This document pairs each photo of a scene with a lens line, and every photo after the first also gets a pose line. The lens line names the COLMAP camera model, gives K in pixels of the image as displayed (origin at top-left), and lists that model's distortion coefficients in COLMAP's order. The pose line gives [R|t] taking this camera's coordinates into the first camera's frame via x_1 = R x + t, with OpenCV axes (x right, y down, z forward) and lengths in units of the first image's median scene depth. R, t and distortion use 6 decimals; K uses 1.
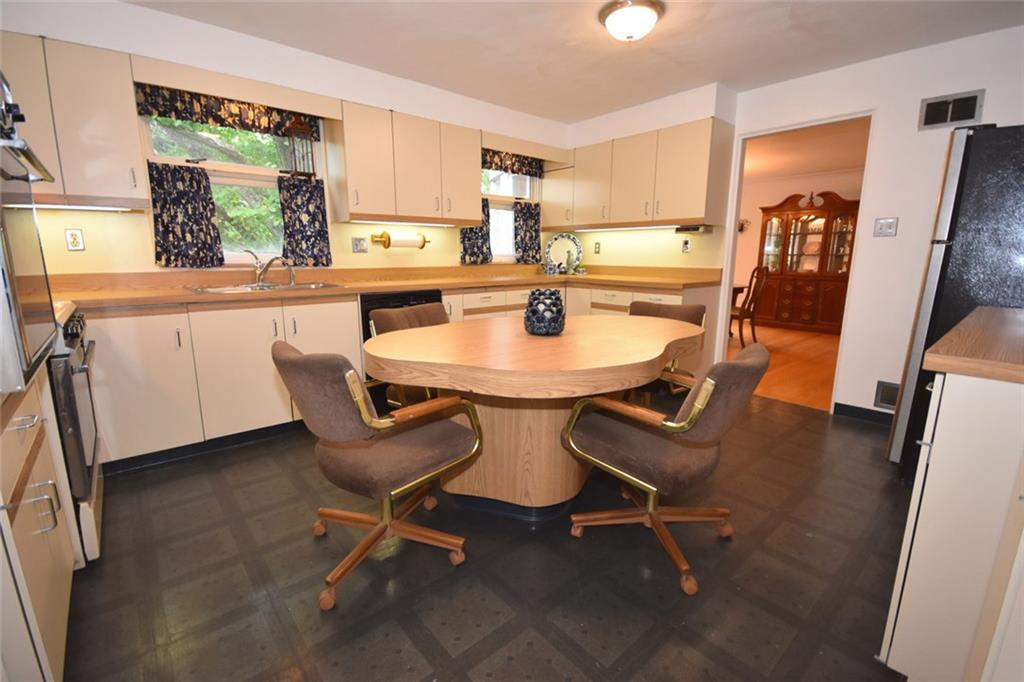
lens RADIAL K [[449.7, 0, 508.0], [0, 449.7, 342.8], [0, 0, 1]] dist [-0.002798, -0.002548]
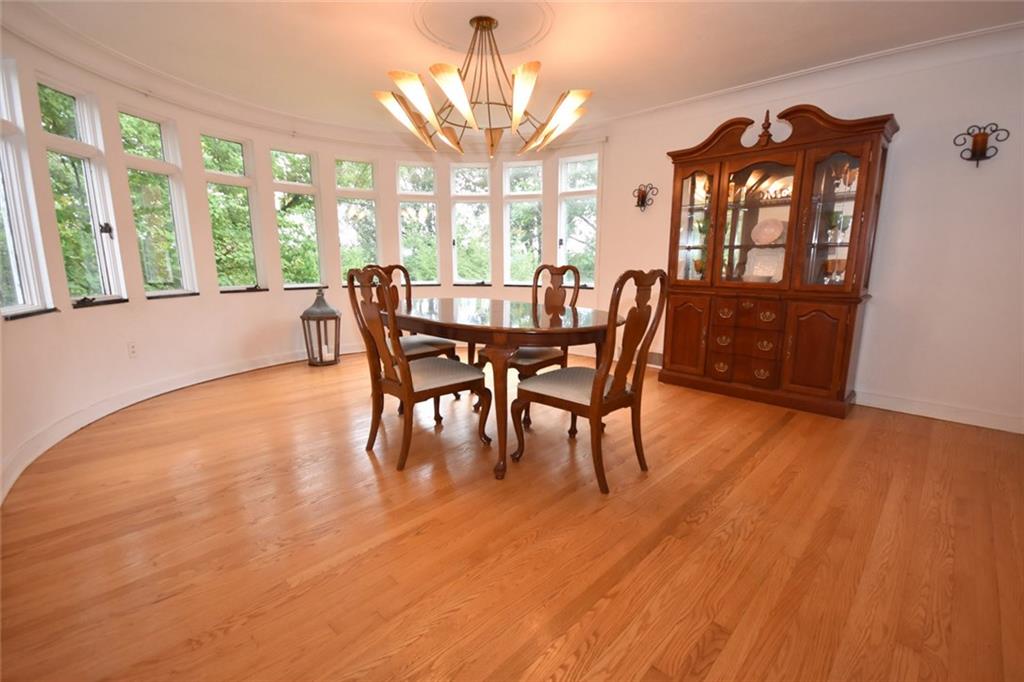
lens RADIAL K [[449.7, 0, 515.7], [0, 449.7, 342.2], [0, 0, 1]] dist [-0.002798, -0.002548]
pose [[0.994698, -0.013966, 0.101891, 0.345030], [0.015627, 0.999757, -0.015526, -0.086974], [-0.101649, 0.017036, 0.994674, 0.533774]]
